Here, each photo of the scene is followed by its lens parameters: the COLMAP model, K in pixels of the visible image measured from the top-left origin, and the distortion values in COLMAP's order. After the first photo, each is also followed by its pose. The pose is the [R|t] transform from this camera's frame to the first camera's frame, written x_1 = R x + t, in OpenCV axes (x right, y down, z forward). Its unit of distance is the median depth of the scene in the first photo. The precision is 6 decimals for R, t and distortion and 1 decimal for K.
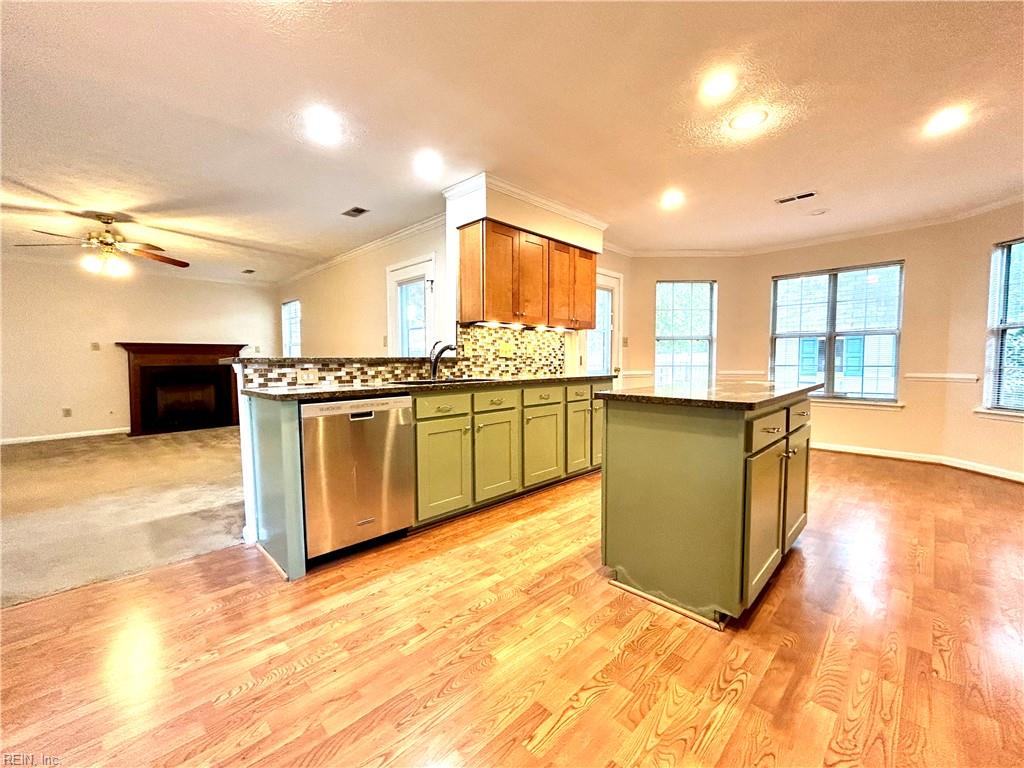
lens RADIAL K [[419.6, 0, 509.9], [0, 419.6, 382.2], [0, 0, 1]] dist [-0.000582, 0.000550]
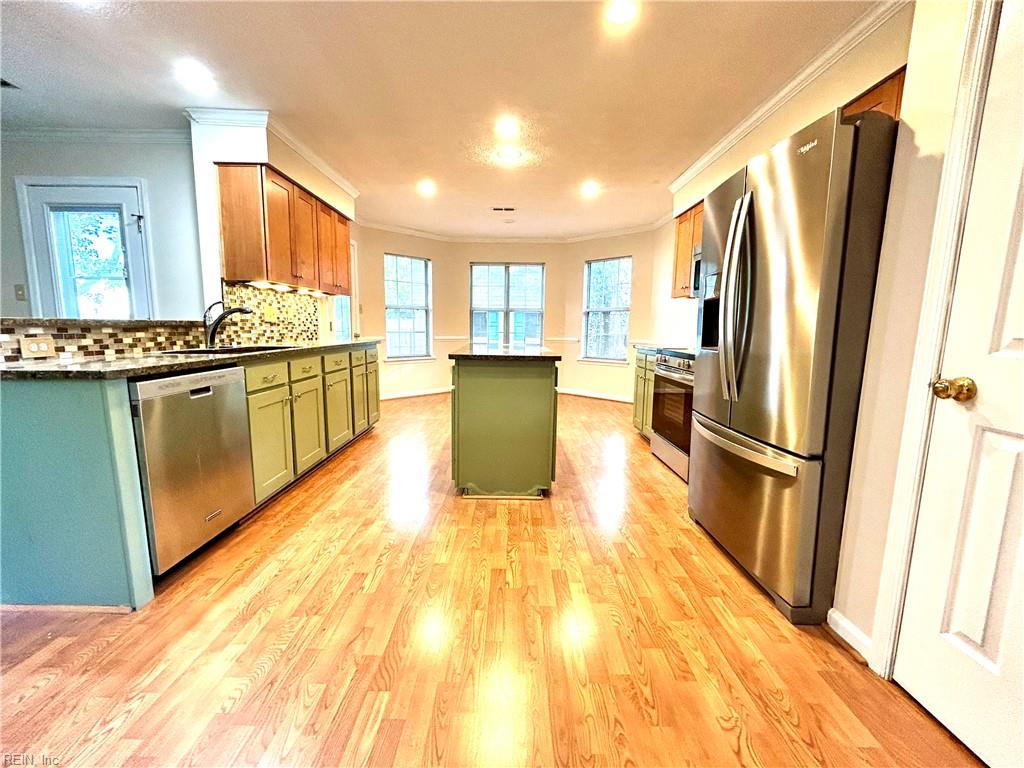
lens RADIAL K [[419.6, 0, 509.9], [0, 419.6, 382.2], [0, 0, 1]] dist [-0.000582, 0.000550]
pose [[0.706884, -0.079716, 0.702823, -0.345707], [0.021931, 0.995621, 0.090868, -0.001375], [-0.706989, -0.048820, 0.705537, -0.010796]]
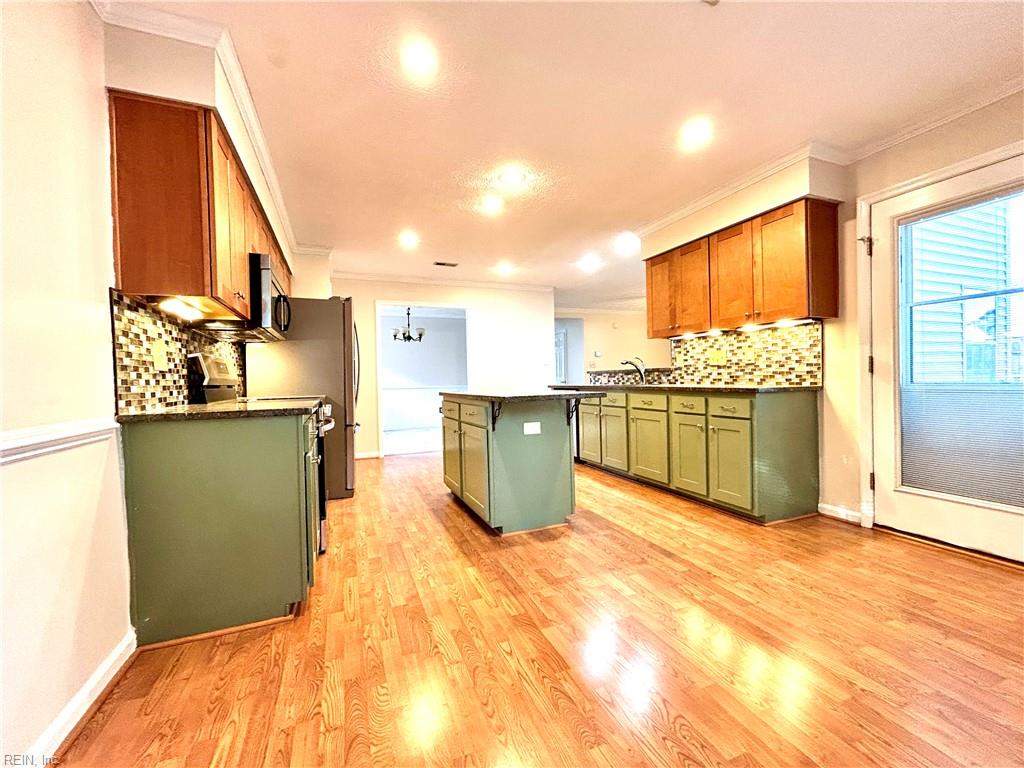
lens RADIAL K [[419.6, 0, 509.9], [0, 419.6, 382.2], [0, 0, 1]] dist [-0.000582, 0.000550]
pose [[-0.386128, 0.024276, -0.922126, 1.276584], [-0.021768, 0.999136, 0.035418, -0.052440], [0.922188, 0.033748, -0.385266, 1.107606]]
